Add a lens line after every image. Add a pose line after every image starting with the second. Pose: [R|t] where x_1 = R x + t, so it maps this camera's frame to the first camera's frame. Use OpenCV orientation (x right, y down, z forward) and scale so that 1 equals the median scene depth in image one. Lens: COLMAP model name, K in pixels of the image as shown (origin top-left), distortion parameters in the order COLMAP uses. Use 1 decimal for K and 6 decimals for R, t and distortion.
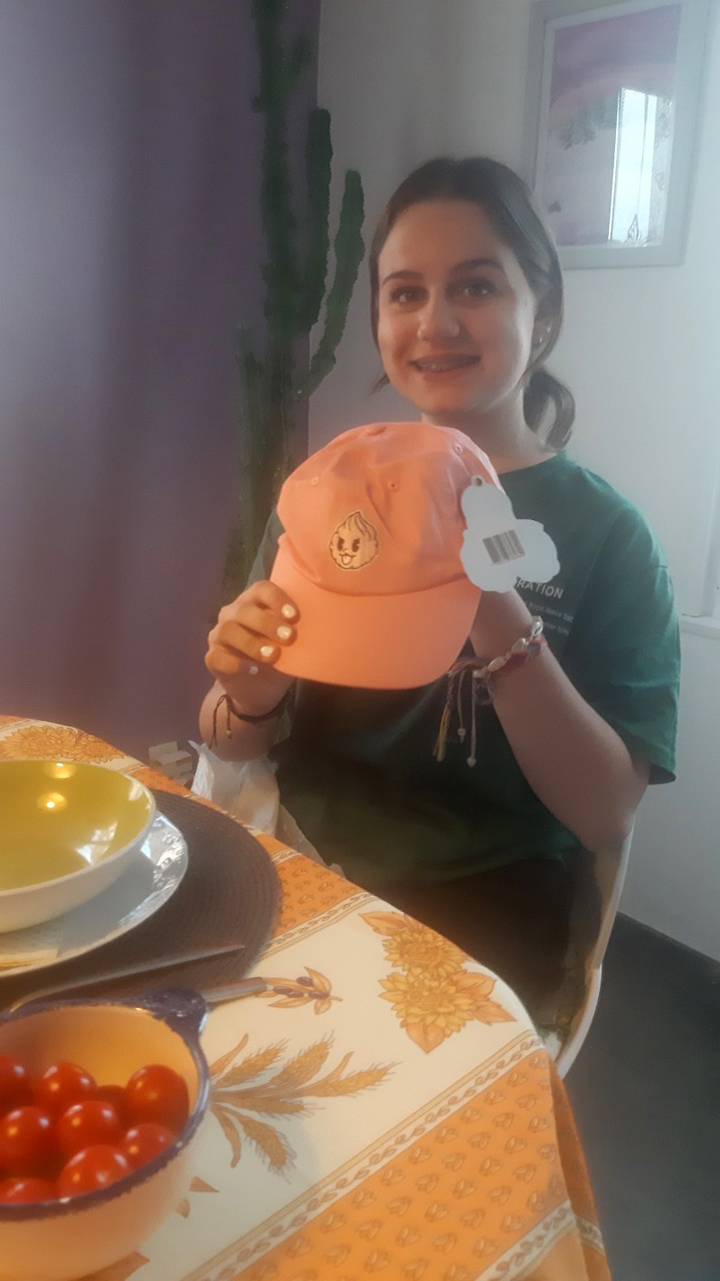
lens RADIAL K [[993.1, 0, 361.3], [0, 993.1, 647.3], [0, 0, 1]] dist [0.046633, -0.101729]
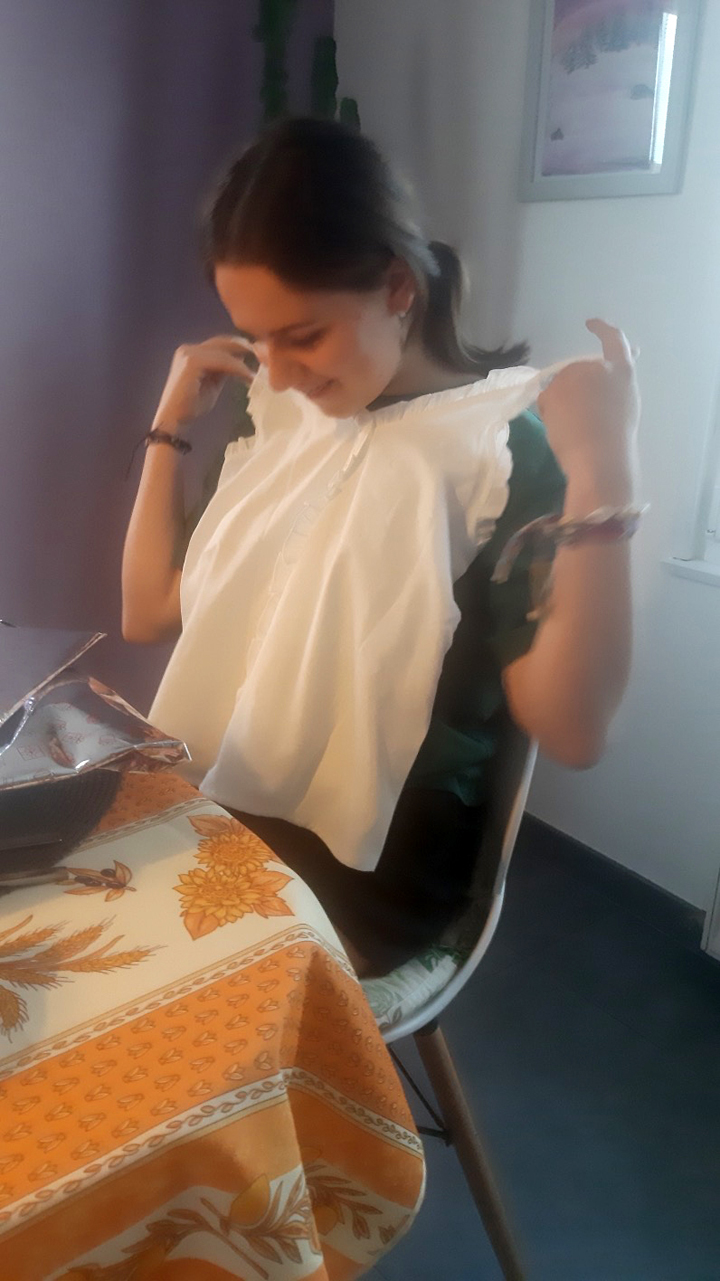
lens RADIAL K [[989.8, 0, 359.5], [0, 989.8, 645.9], [0, 0, 1]] dist [0.052628, -0.106303]
pose [[0.997016, 0.025392, -0.072898, 0.286660], [-0.021805, 0.998531, 0.049593, 0.041029], [0.074051, -0.047856, 0.996106, -0.010444]]
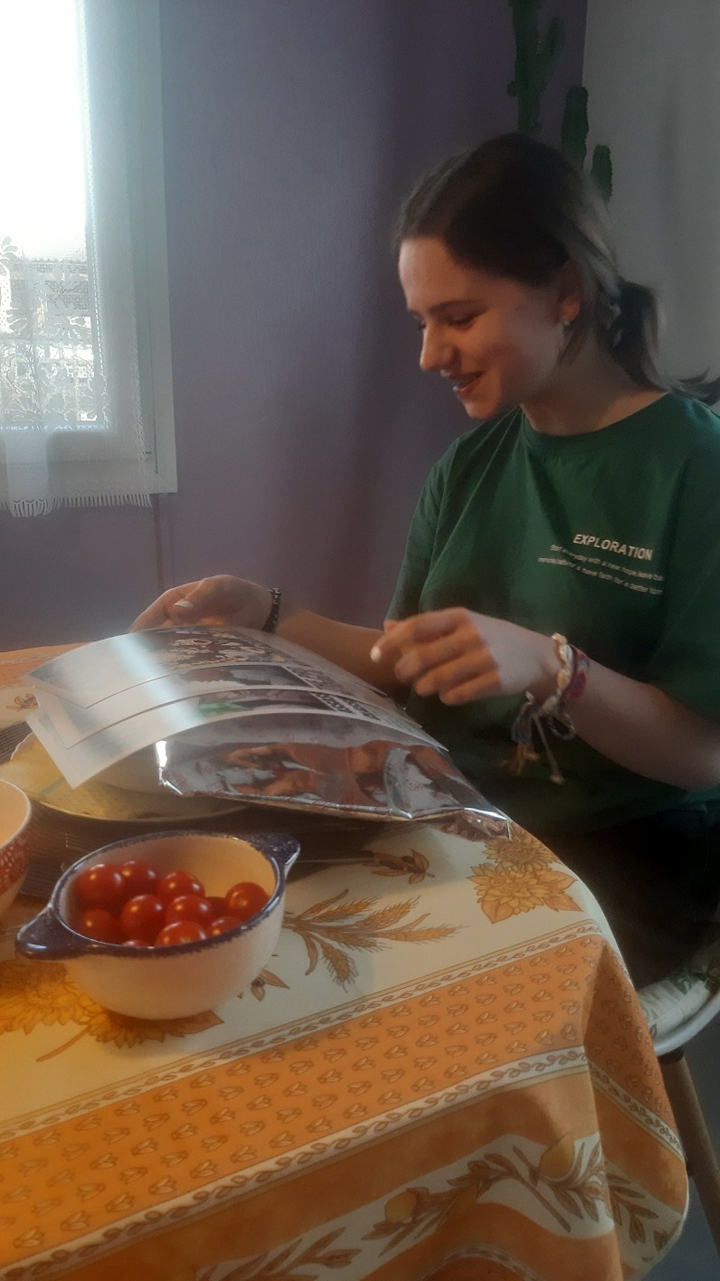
lens RADIAL K [[998.8, 0, 374.6], [0, 998.8, 639.0], [0, 0, 1]] dist [0.052629, -0.111324]
pose [[0.964270, 0.056696, -0.258783, 0.201525], [-0.054512, 0.998391, 0.015612, 0.062811], [0.259252, -0.000948, 0.965809, -0.147098]]
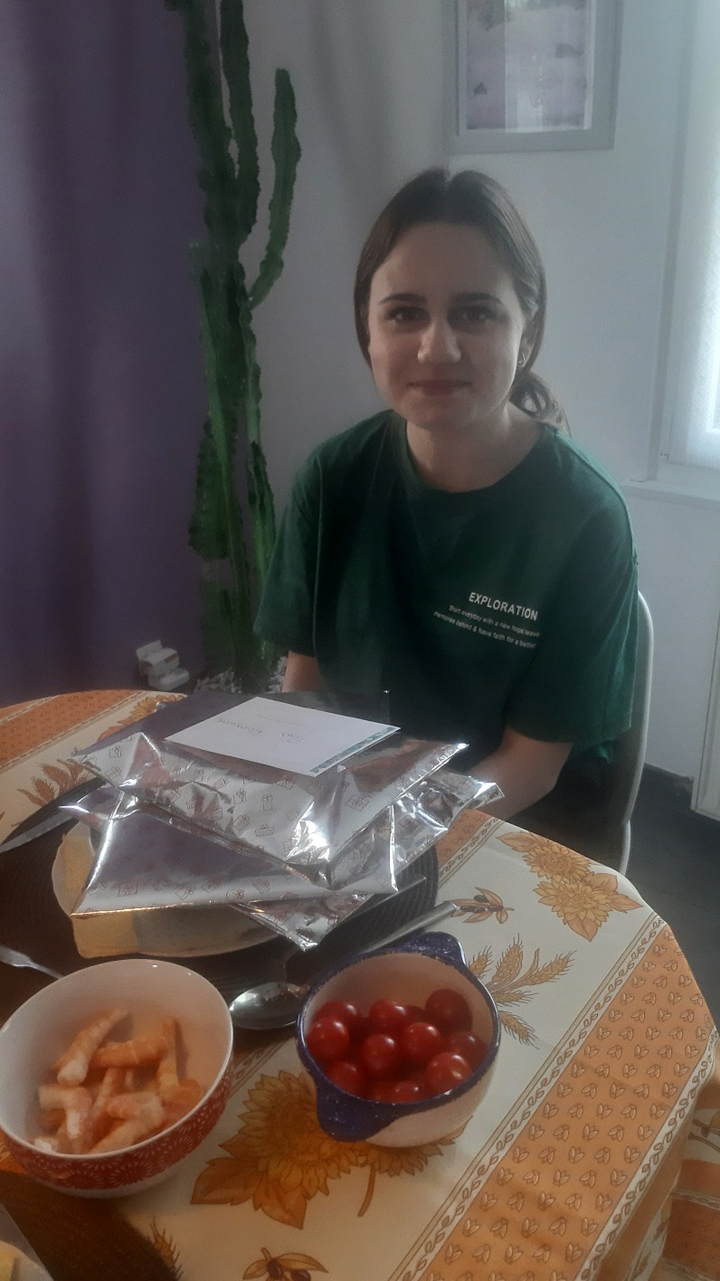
lens RADIAL K [[989.8, 0, 359.5], [0, 989.8, 645.9], [0, 0, 1]] dist [0.052628, -0.106303]
pose [[0.987979, -0.129967, 0.083707, -0.295402], [0.114051, 0.978321, 0.172861, -0.256709], [-0.104359, -0.161236, 0.981383, -0.248562]]
